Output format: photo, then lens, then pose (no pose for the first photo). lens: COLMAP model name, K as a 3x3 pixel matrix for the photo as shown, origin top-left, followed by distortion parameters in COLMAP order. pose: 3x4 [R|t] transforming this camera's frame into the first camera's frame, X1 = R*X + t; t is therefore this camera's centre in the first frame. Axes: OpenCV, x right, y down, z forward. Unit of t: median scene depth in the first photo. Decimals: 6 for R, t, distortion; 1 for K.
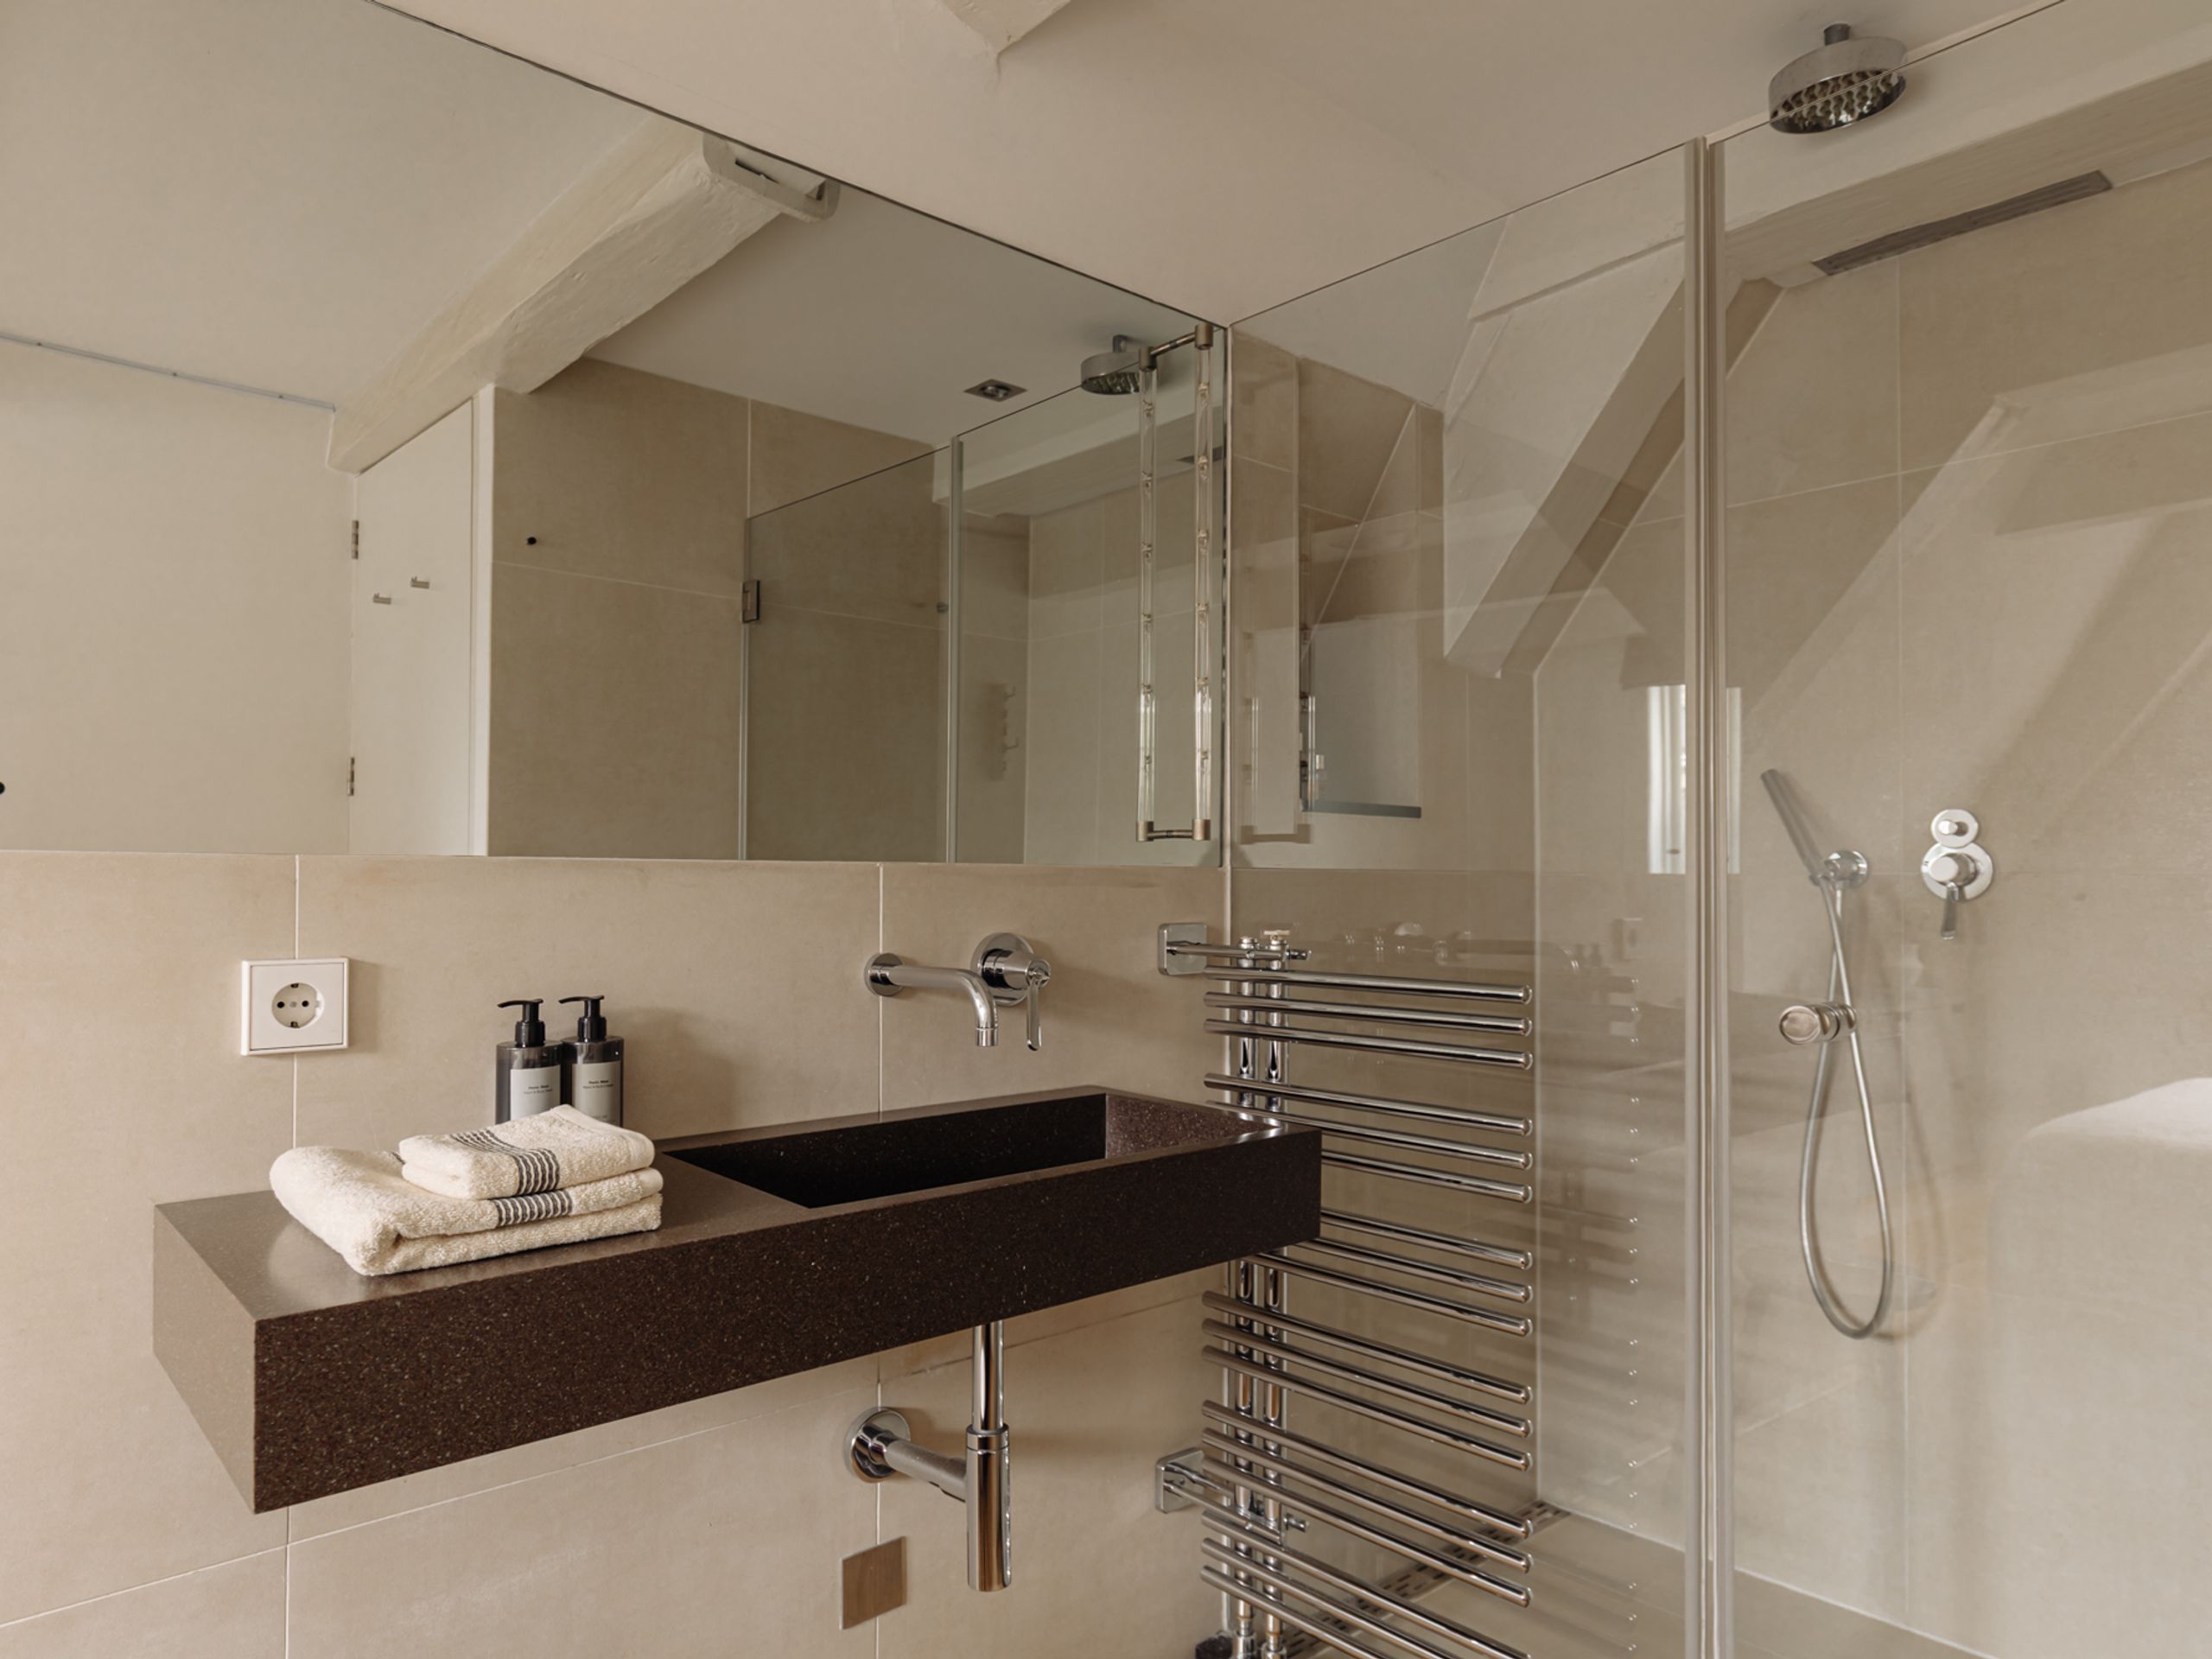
lens RADIAL K [[1403.2, 0, 1103.1], [0, 1403.2, 841.9], [0, 0, 1]] dist [-0.002981, 0.001106]
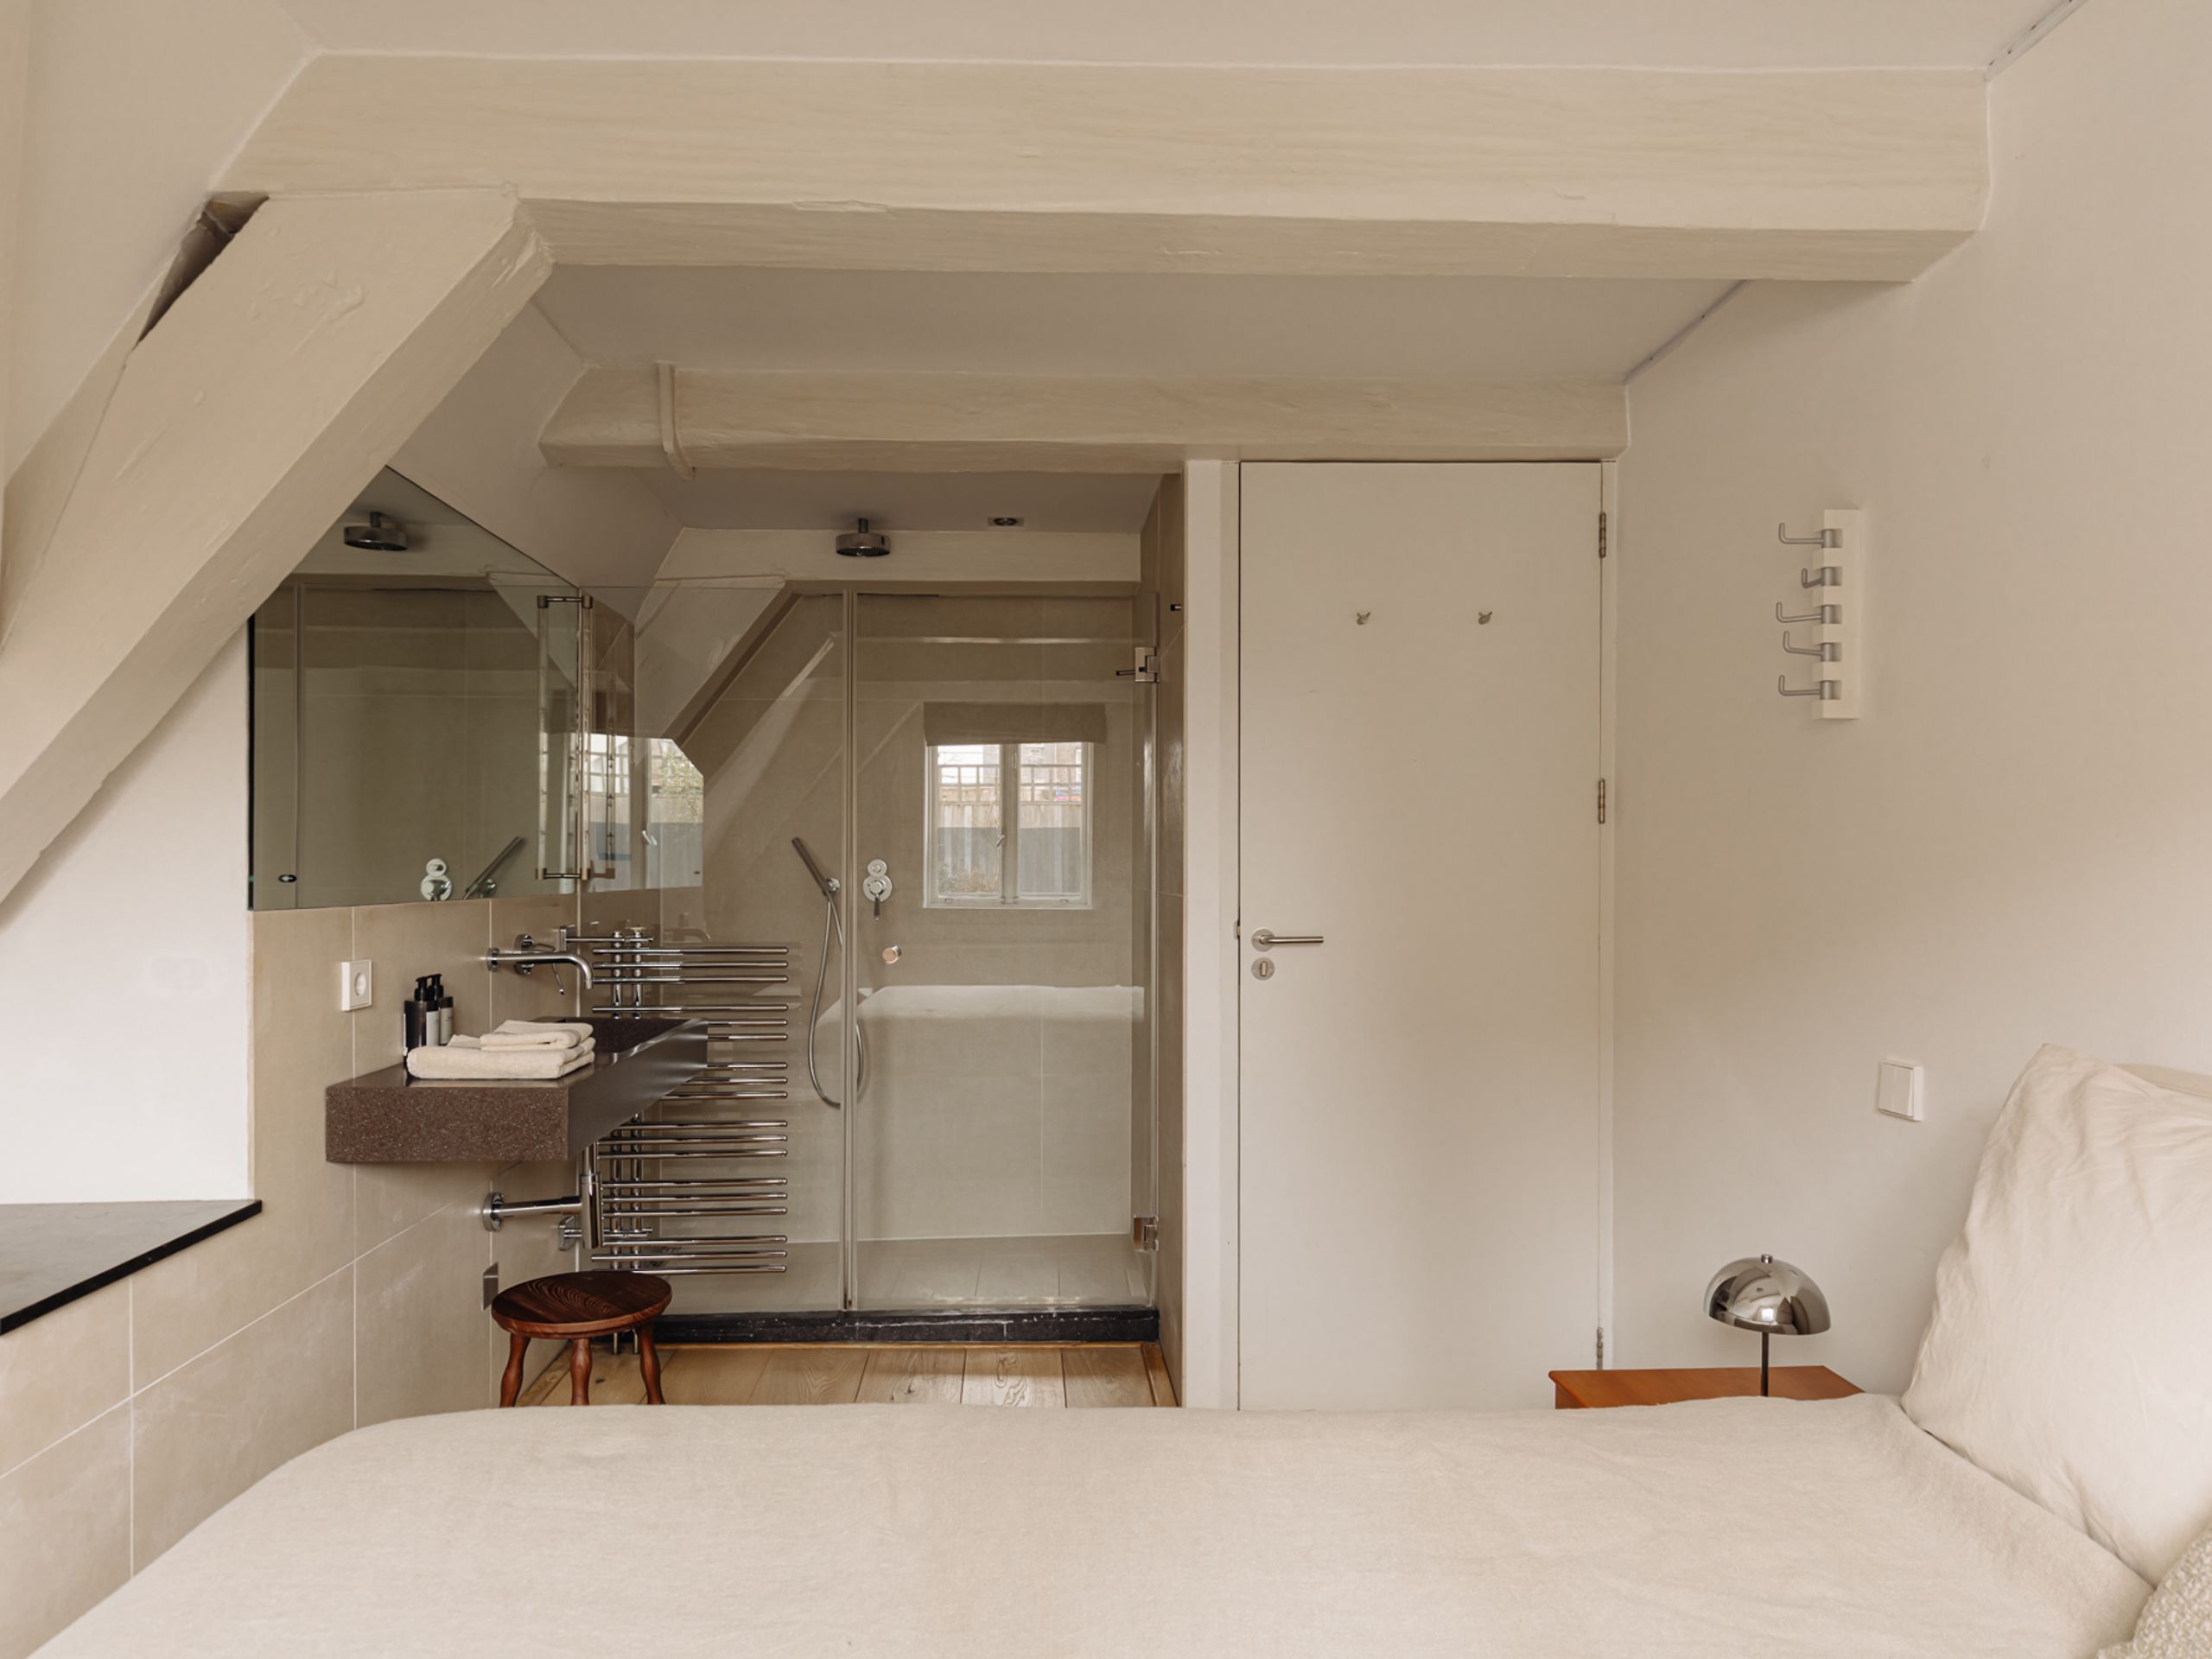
lens RADIAL K [[1403.2, 0, 1102.1], [0, 1403.2, 838.5], [0, 0, 1]] dist [-0.002981, 0.001106]
pose [[0.618496, 0.010907, 0.785712, -0.921938], [-0.021017, 0.999776, 0.002666, -0.072124], [-0.785507, -0.018163, 0.618587, -0.645212]]
